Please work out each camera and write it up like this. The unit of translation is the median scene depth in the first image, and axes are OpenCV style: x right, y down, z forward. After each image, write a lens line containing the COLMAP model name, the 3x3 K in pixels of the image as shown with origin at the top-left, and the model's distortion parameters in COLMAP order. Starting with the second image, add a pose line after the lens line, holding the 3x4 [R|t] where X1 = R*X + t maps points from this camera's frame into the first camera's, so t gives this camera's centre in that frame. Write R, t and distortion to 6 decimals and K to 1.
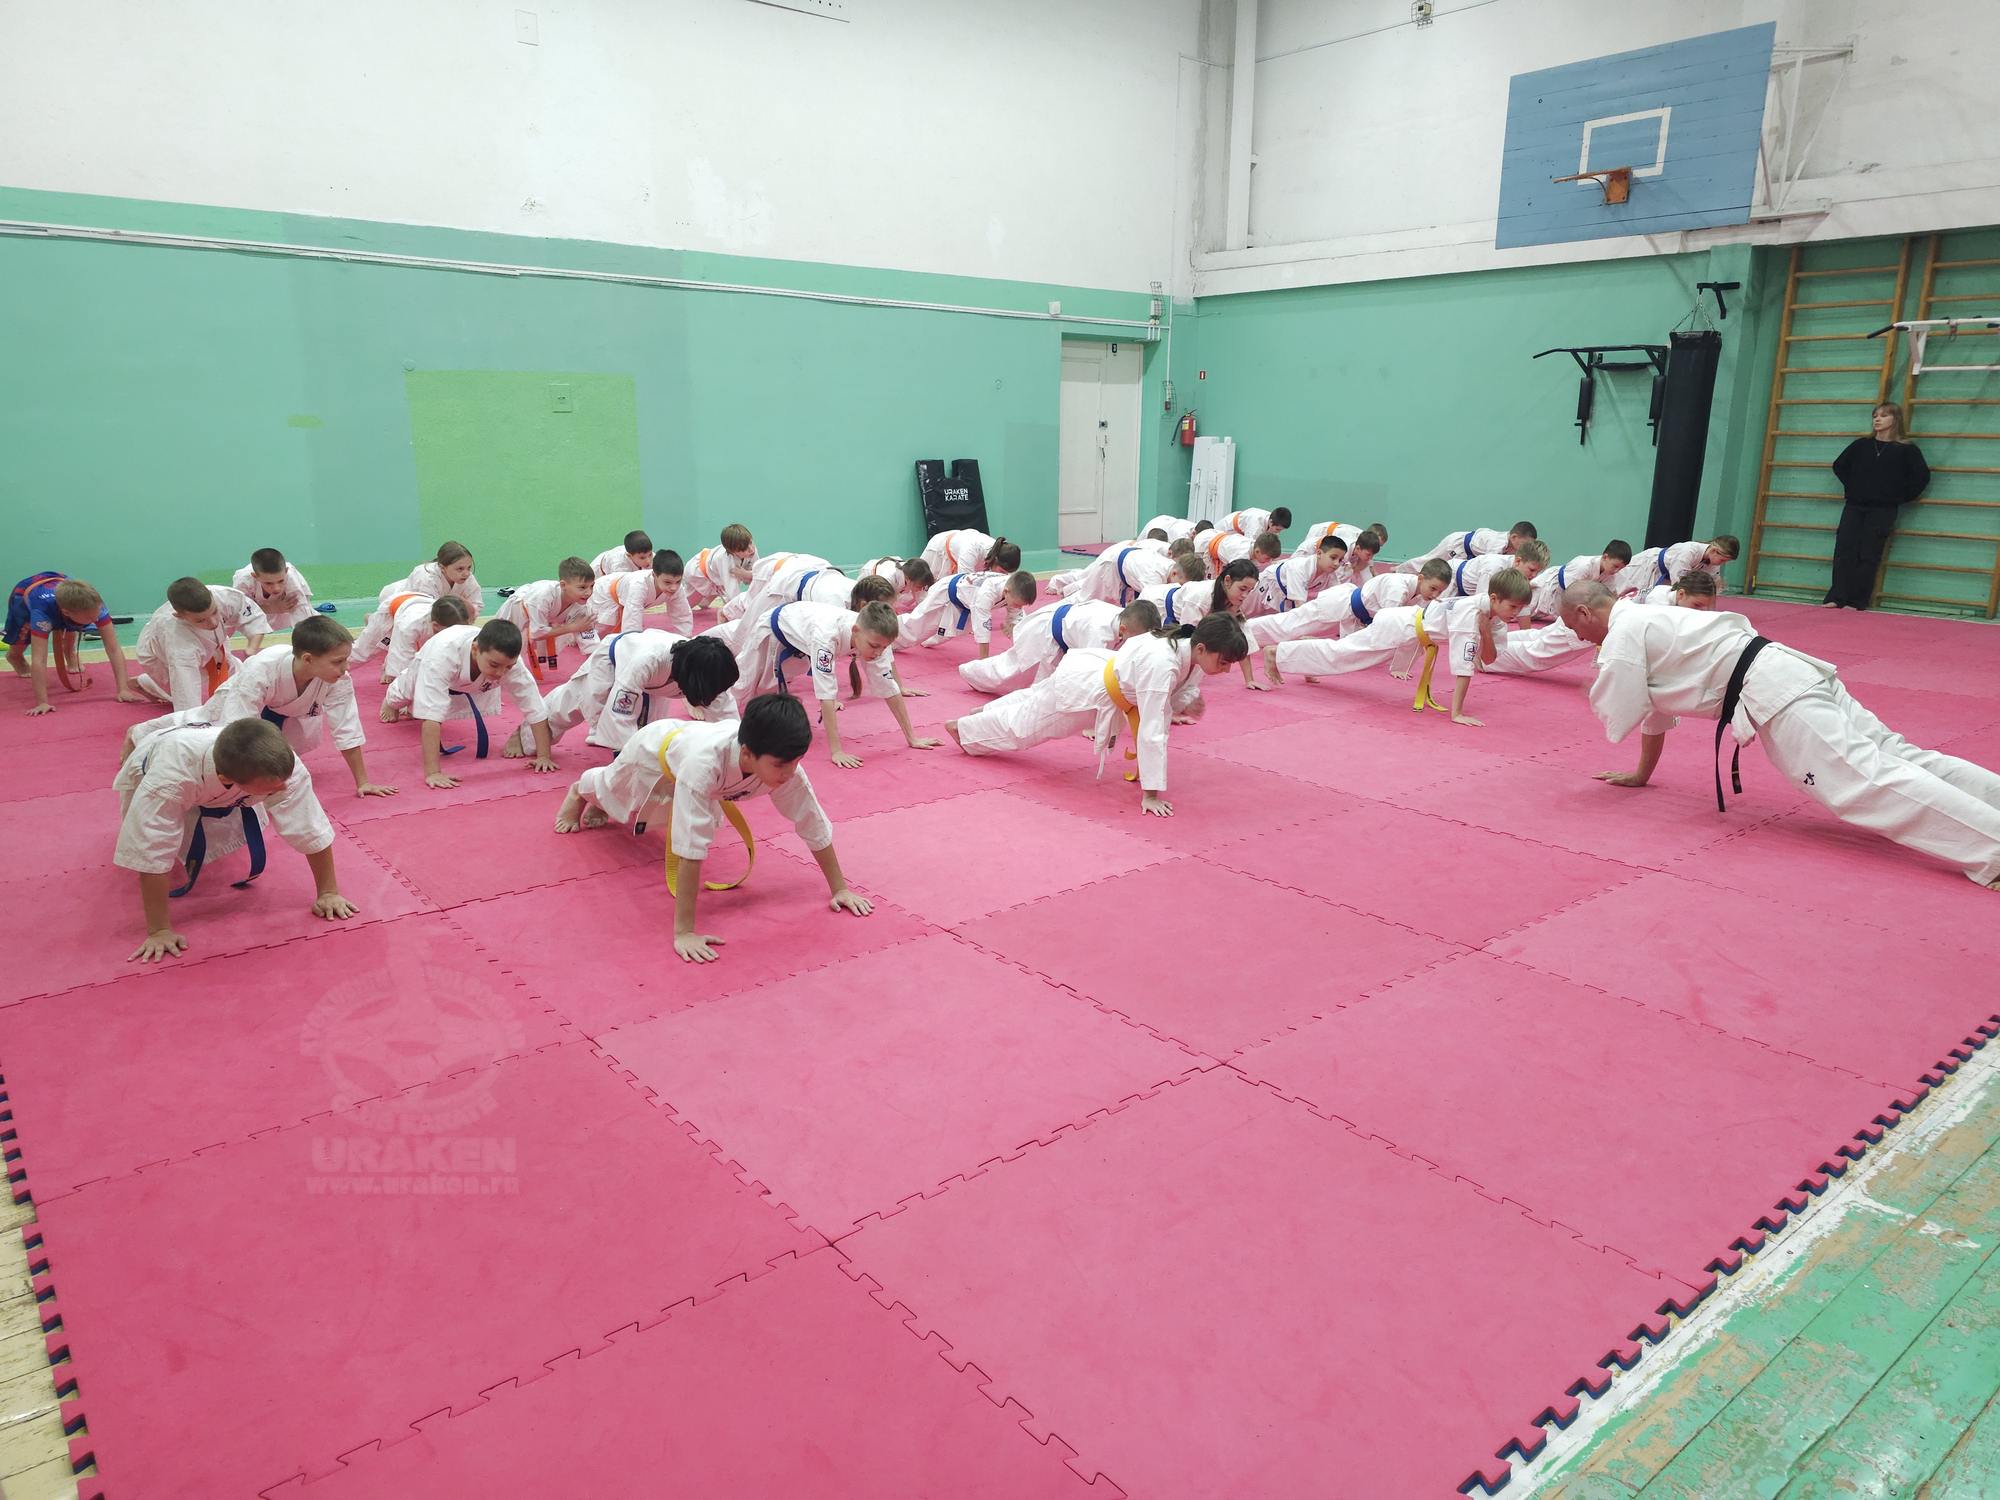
lens RADIAL K [[1310.7, 0, 1000.0], [0, 1310.7, 750.0], [0, 0, 1]] dist [0.000198, 0.000184]
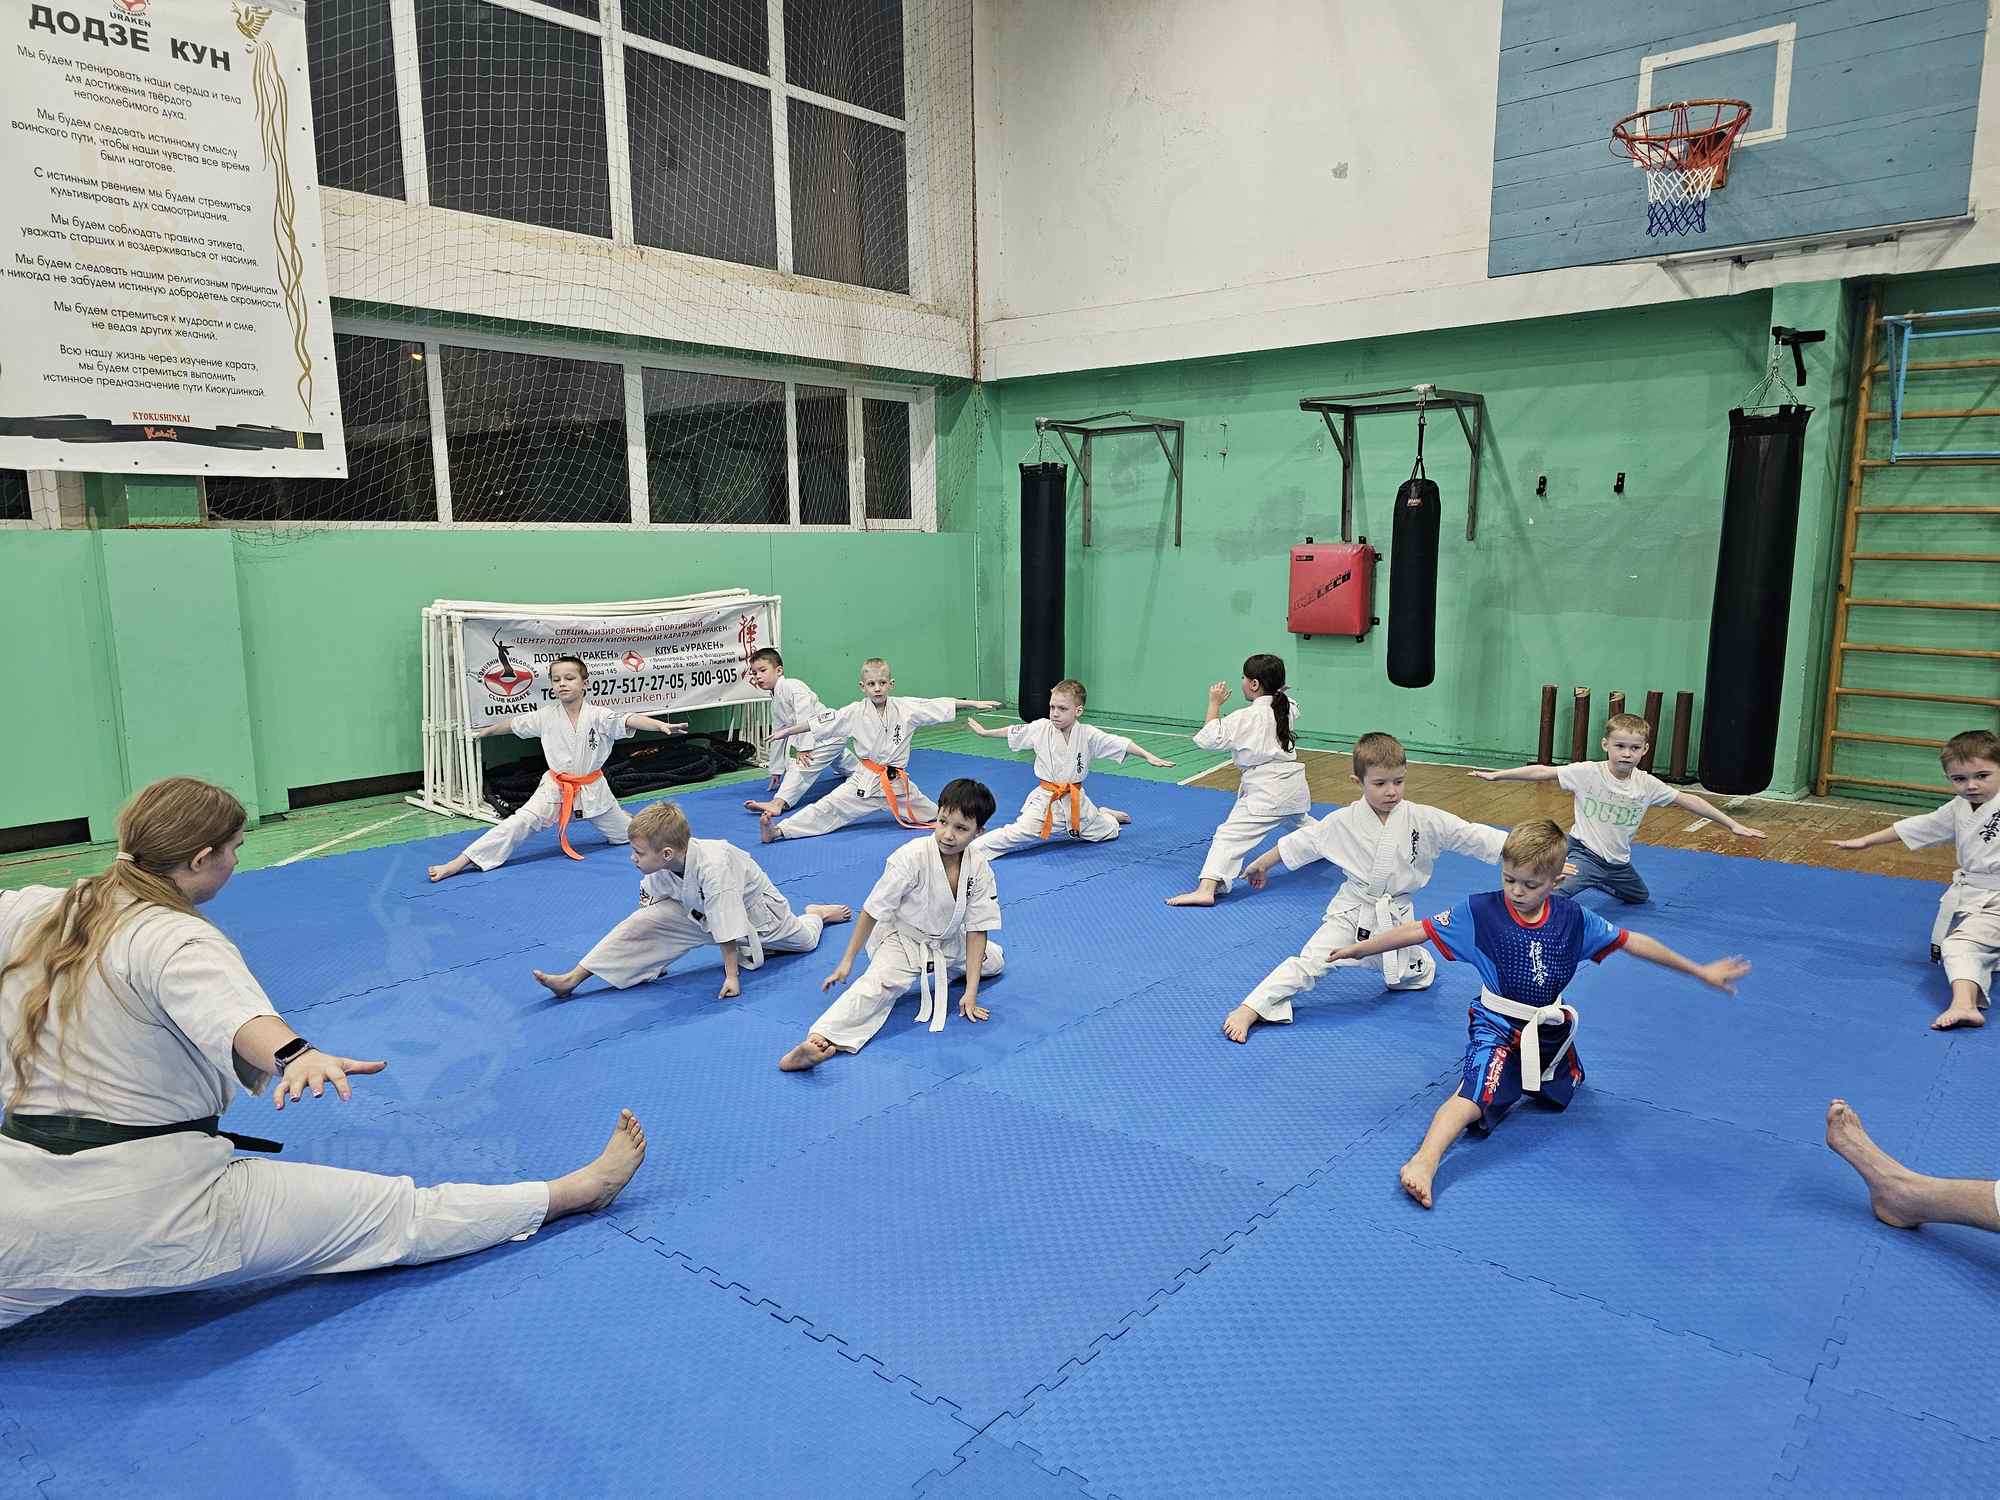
lens RADIAL K [[1310.7, 0, 1000.0], [0, 1310.7, 750.0], [0, 0, 1]] dist [0.000198, 0.000184]
pose [[0.990102, -0.051087, 0.130720, 0.062728], [0.060726, 0.995637, -0.070844, -0.129801], [-0.126530, 0.078081, 0.988885, 0.424626]]
